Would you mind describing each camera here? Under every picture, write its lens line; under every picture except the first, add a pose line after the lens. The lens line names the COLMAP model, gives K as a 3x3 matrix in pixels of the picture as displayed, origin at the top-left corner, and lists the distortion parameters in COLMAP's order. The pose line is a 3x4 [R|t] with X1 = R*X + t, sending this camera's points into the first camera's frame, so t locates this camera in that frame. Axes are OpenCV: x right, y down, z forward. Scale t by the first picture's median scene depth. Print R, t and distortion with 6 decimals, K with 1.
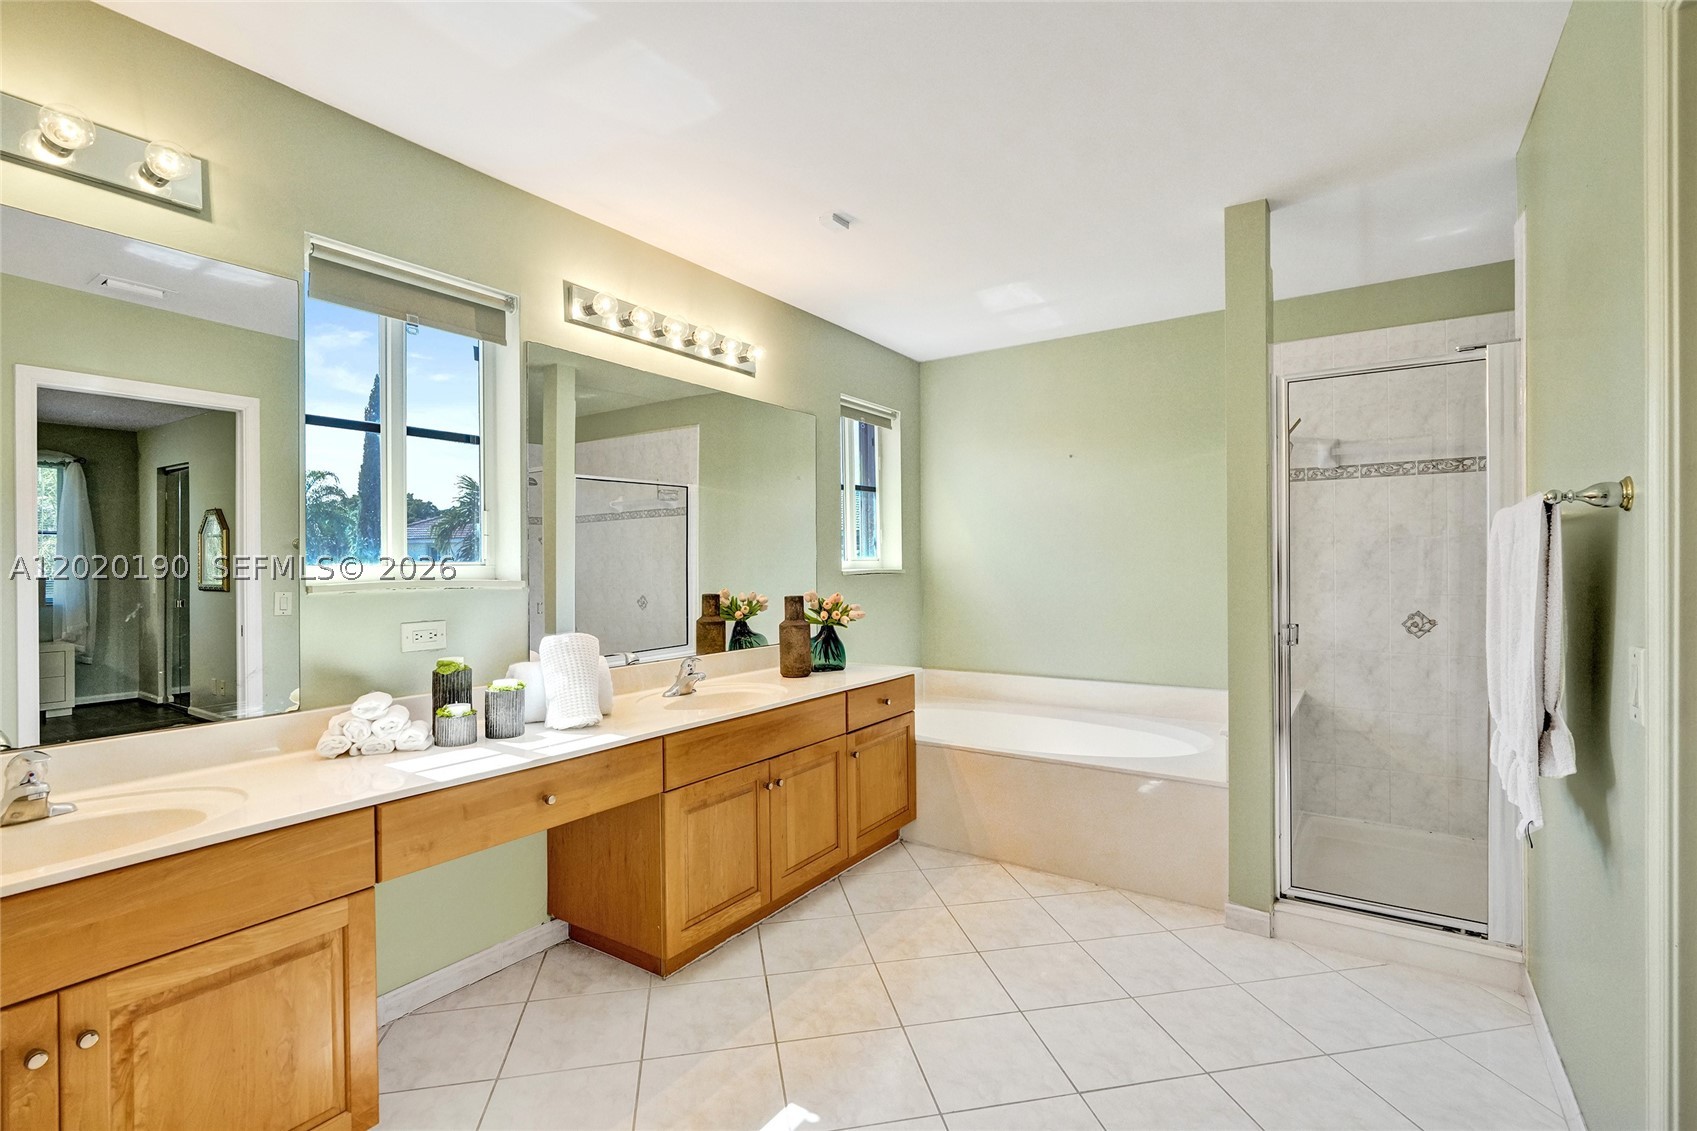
lens RADIAL K [[774.3, 0, 848.5], [0, 774.3, 565.5], [0, 0, 1]] dist [-0.031080, 0.004767]
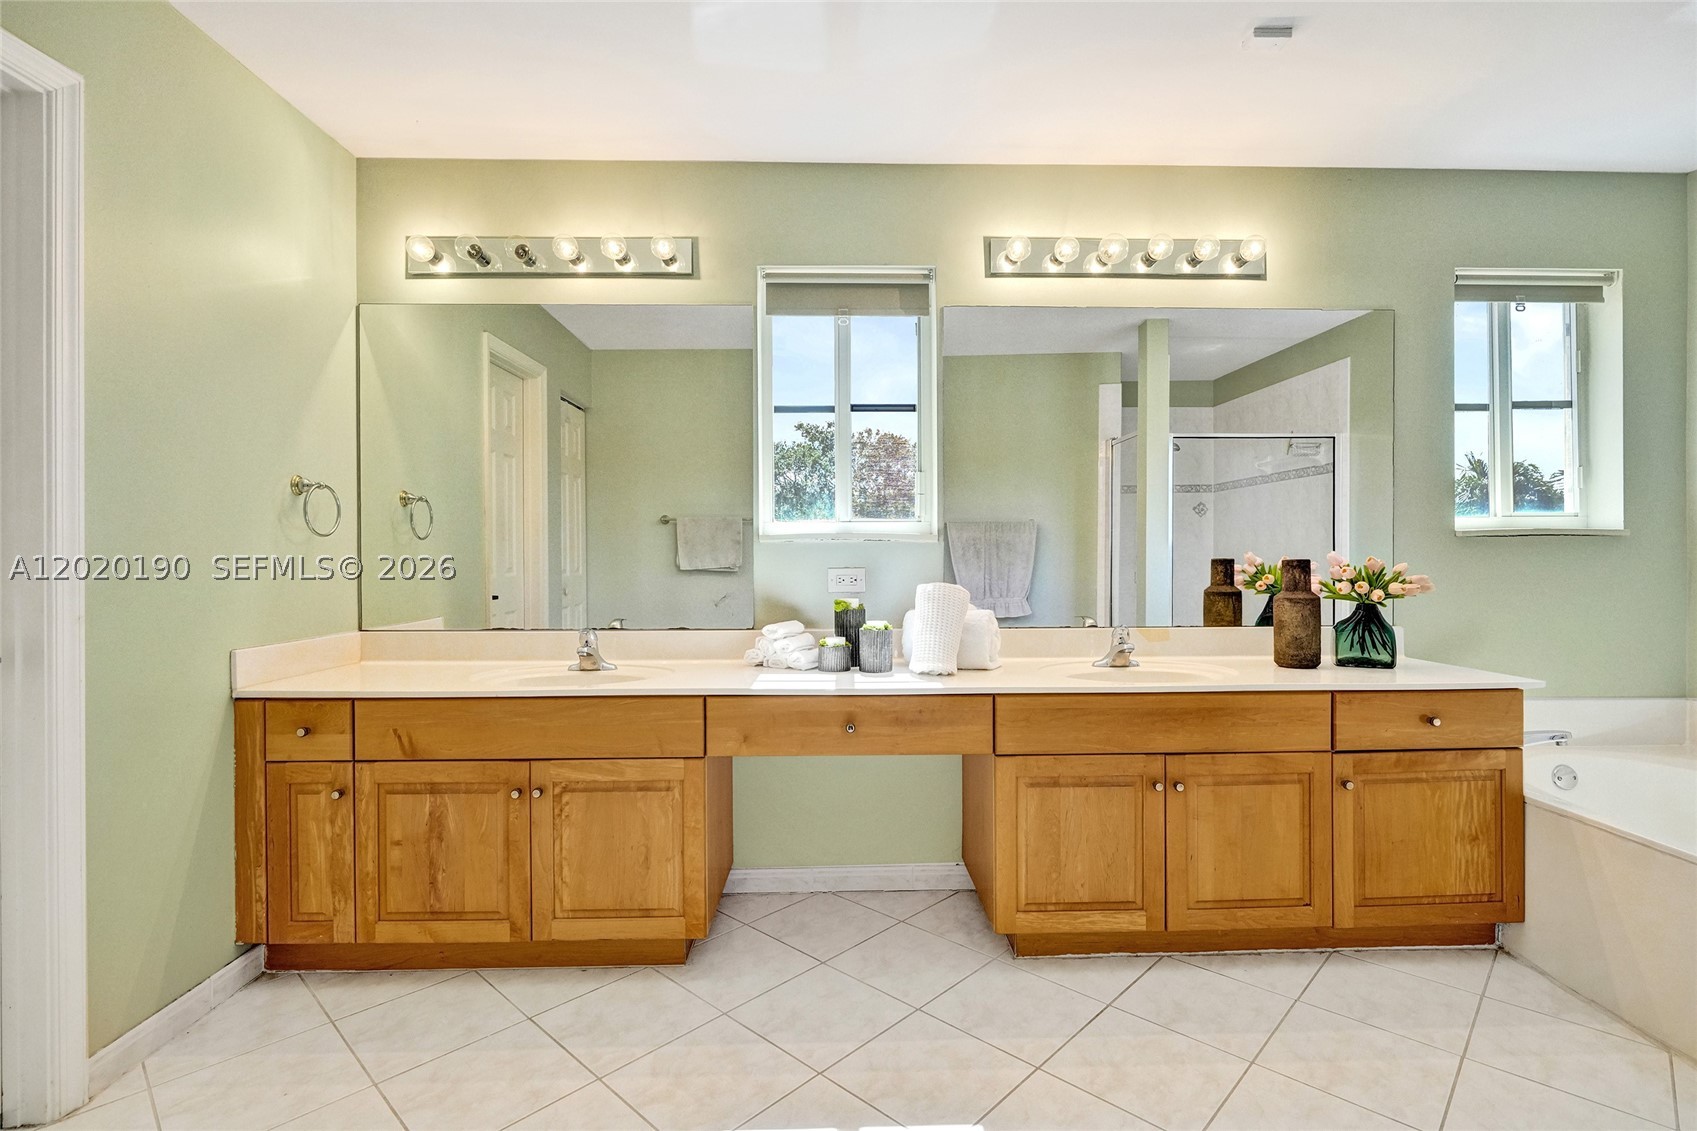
lens RADIAL K [[789.6, 0, 848.5], [0, 789.6, 565.5], [0, 0, 1]] dist [-0.040181, 0.011863]
pose [[0.565371, 0.016442, -0.824673, 0.365851], [-0.001801, 0.999824, 0.018700, 0.038234], [0.824835, -0.009087, 0.565301, 0.259055]]
